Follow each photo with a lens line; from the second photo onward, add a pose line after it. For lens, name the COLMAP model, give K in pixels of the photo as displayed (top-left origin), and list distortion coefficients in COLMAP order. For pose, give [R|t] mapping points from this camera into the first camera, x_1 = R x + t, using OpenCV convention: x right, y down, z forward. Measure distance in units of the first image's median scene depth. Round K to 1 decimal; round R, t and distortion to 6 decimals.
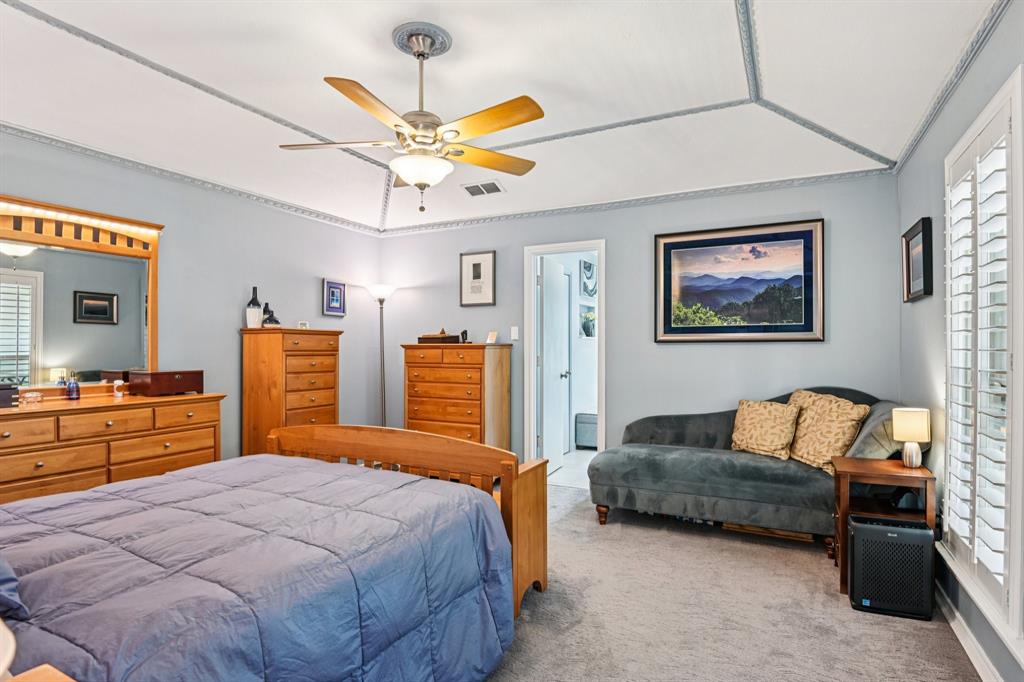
lens RADIAL K [[539.3, 0, 509.0], [0, 539.3, 345.3], [0, 0, 1]] dist [0.000679, -0.000241]
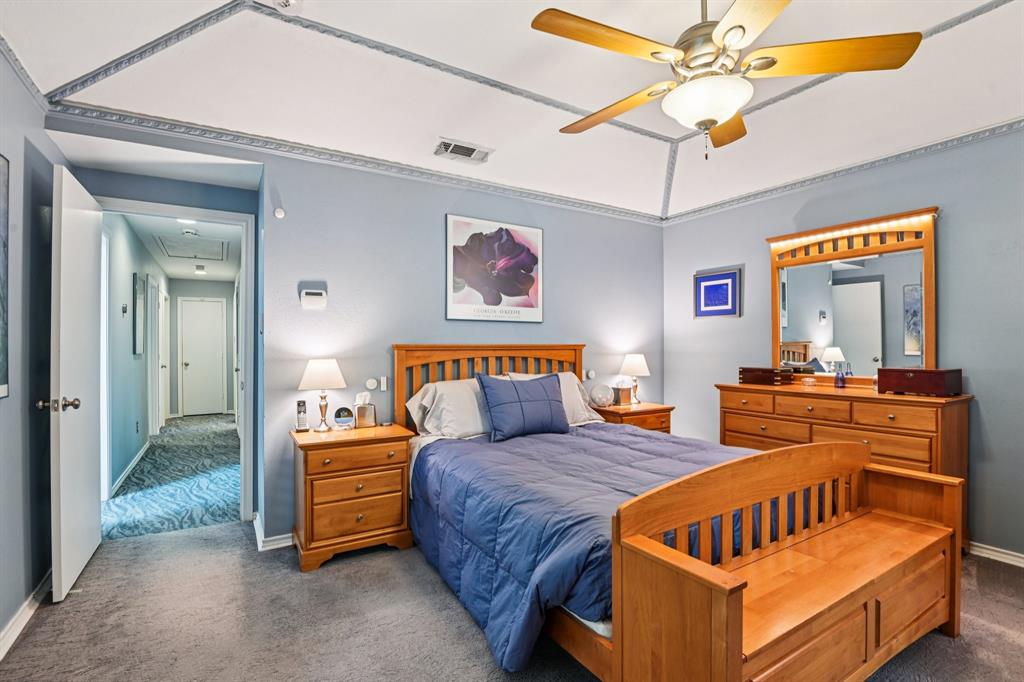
lens RADIAL K [[485.5, 0, 512.0], [0, 485.5, 341.0], [0, 0, 1]] dist [0.000441, -0.000009]
pose [[-0.506389, -0.003039, -0.862300, 0.448841], [0.008939, 0.999922, -0.008774, 0.001965], [0.862259, -0.012151, -0.506322, 0.882161]]
